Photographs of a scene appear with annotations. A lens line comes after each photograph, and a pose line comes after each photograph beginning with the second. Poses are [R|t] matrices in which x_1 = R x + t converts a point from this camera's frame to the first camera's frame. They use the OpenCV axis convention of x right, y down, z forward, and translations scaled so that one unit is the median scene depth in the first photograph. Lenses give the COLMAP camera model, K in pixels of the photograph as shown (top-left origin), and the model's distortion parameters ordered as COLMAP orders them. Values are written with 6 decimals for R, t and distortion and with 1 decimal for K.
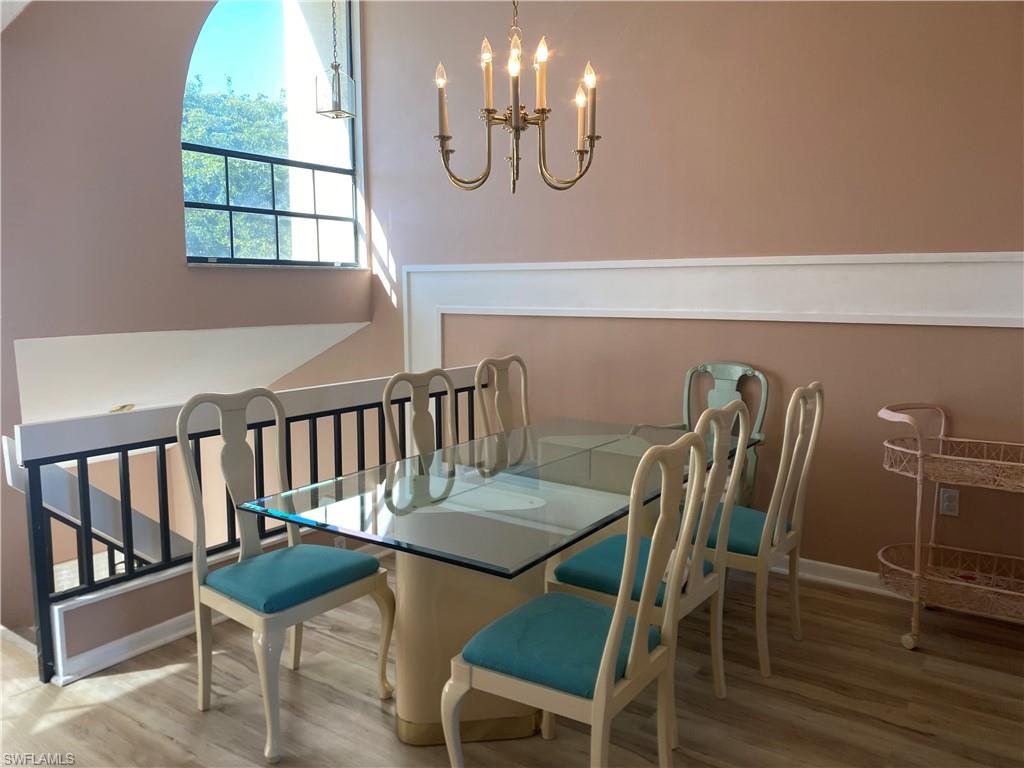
lens RADIAL K [[758.7, 0, 512.0], [0, 758.7, 384.0], [0, 0, 1]] dist [-0.004207, -0.001719]
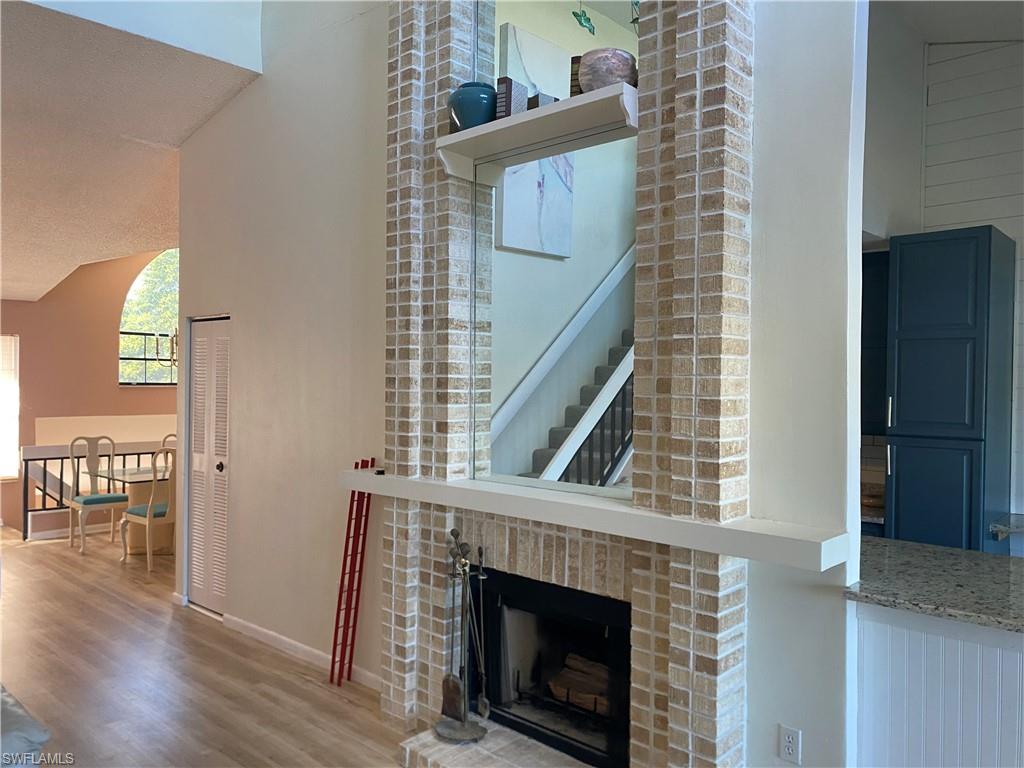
lens RADIAL K [[796.6, 0, 512.0], [0, 796.6, 384.0], [0, 0, 1]] dist [-0.001203, -0.003531]
pose [[0.992556, 0.016950, -0.120603, 1.221730], [-0.031650, 0.992143, -0.121040, 0.096655], [0.117604, 0.123956, 0.985294, -1.411131]]
